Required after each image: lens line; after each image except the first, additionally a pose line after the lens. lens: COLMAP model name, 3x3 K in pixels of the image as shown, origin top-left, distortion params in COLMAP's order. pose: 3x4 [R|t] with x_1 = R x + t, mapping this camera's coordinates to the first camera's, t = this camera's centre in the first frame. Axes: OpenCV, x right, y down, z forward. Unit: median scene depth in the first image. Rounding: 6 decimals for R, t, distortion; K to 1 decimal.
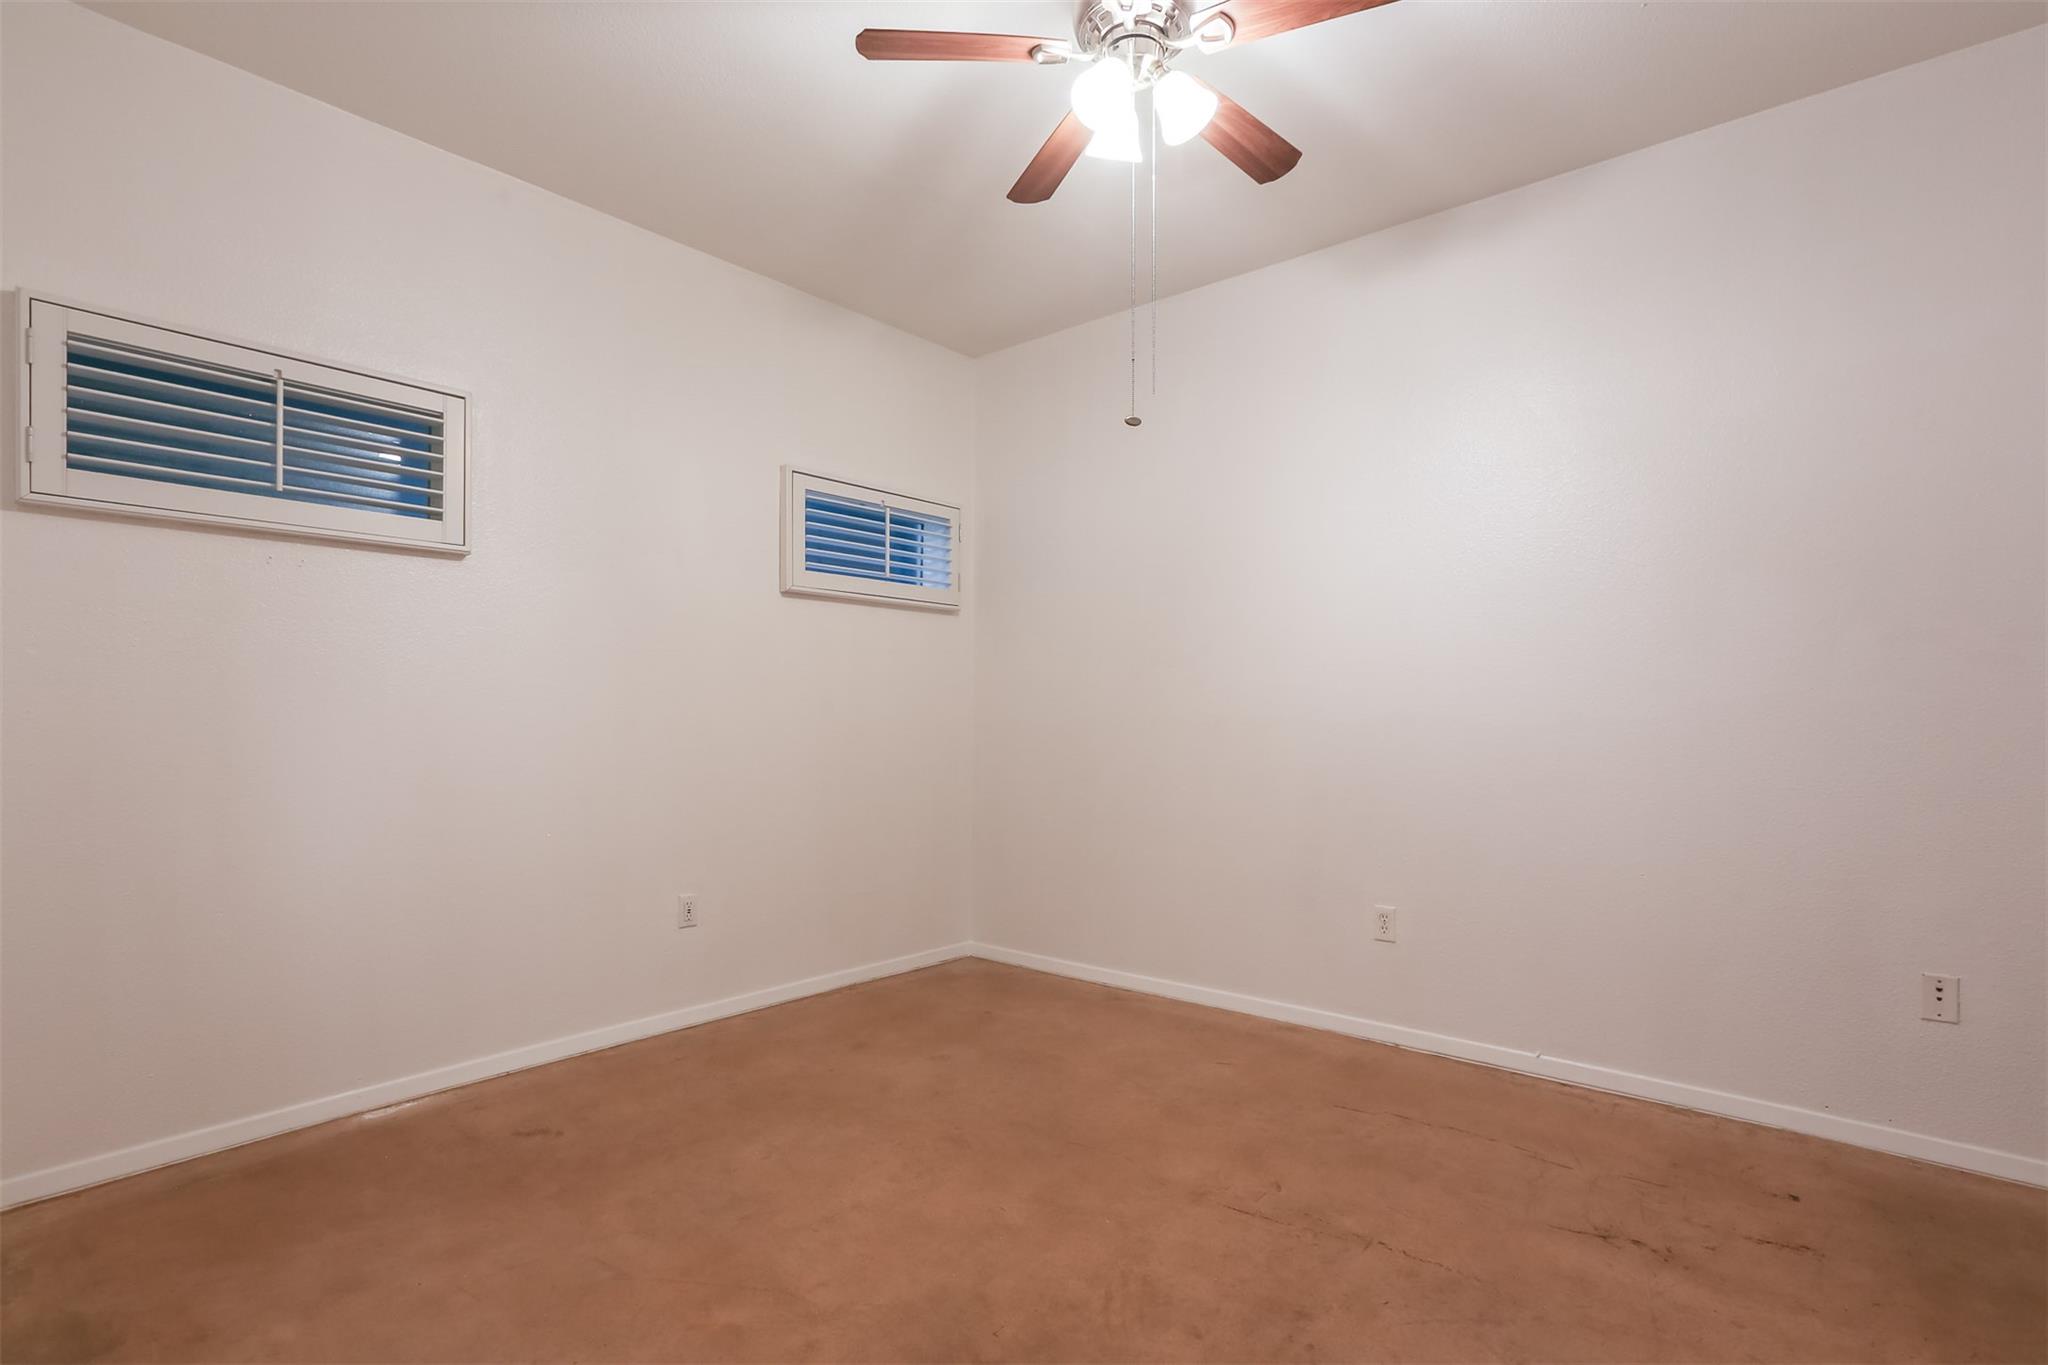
lens RADIAL K [[960.1, 0, 1053.4], [0, 960.1, 717.2], [0, 0, 1]] dist [-0.046599, 0.013444]
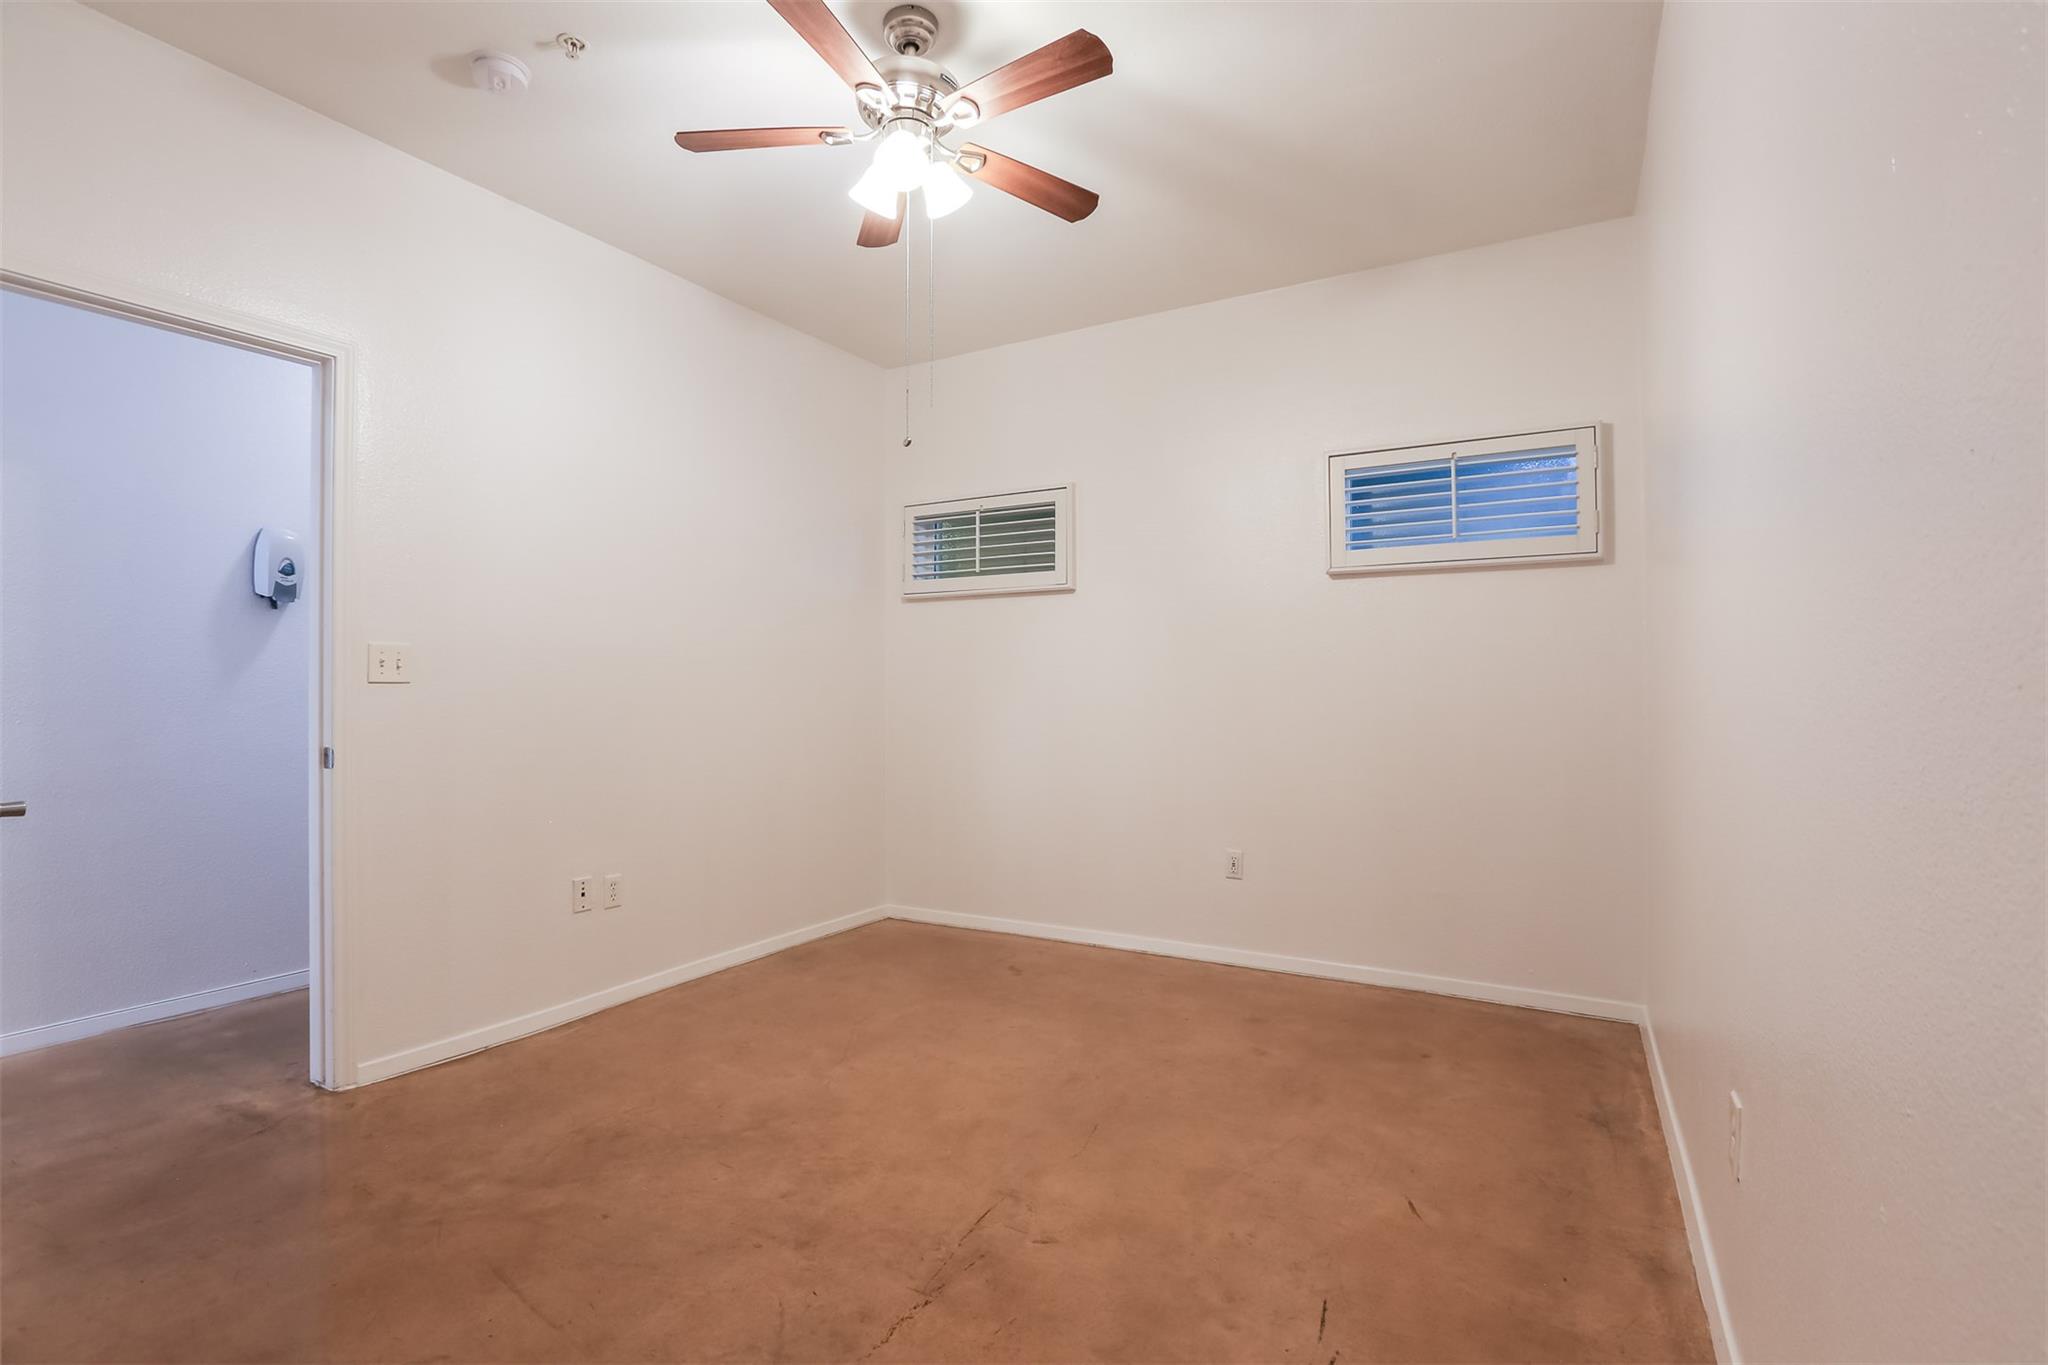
lens RADIAL K [[960.1, 0, 1027.0], [0, 960.1, 676.1], [0, 0, 1]] dist [-0.046599, 0.013444]
pose [[0.166709, -0.019884, -0.985806, 0.907377], [-0.002870, 0.999783, -0.020651, -0.001648], [0.986002, 0.006272, 0.166616, 0.693784]]
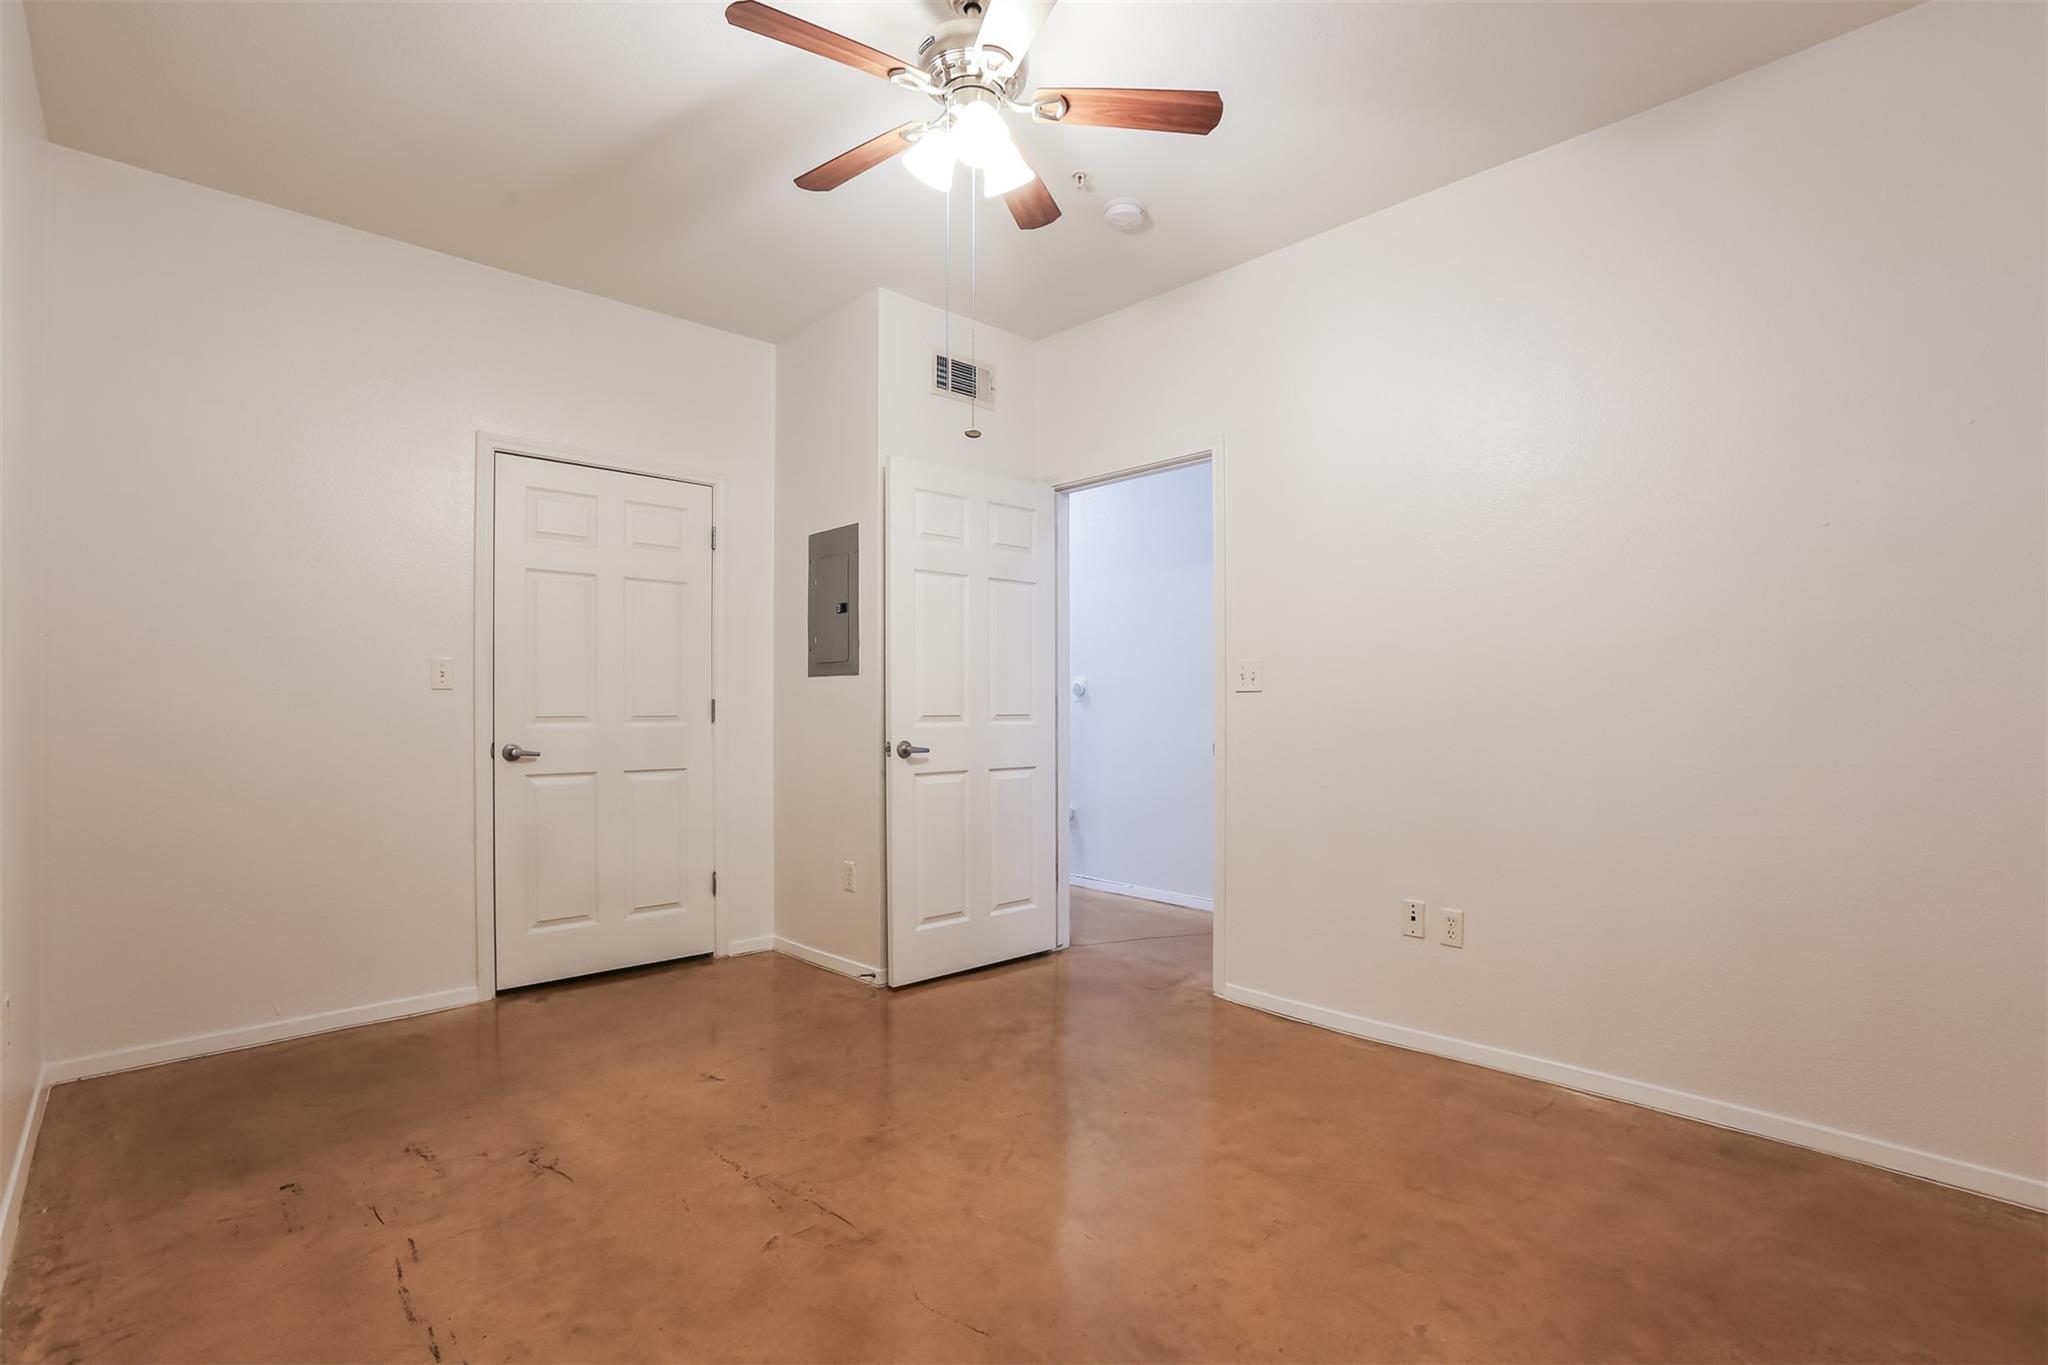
lens RADIAL K [[960.1, 0, 1028.7], [0, 960.1, 696.4], [0, 0, 1]] dist [-0.046599, 0.013444]
pose [[-0.992288, -0.004790, 0.123858, -0.085284], [-0.004767, 0.999989, 0.000476, -0.006603], [-0.123859, -0.000119, -0.992300, 1.517491]]
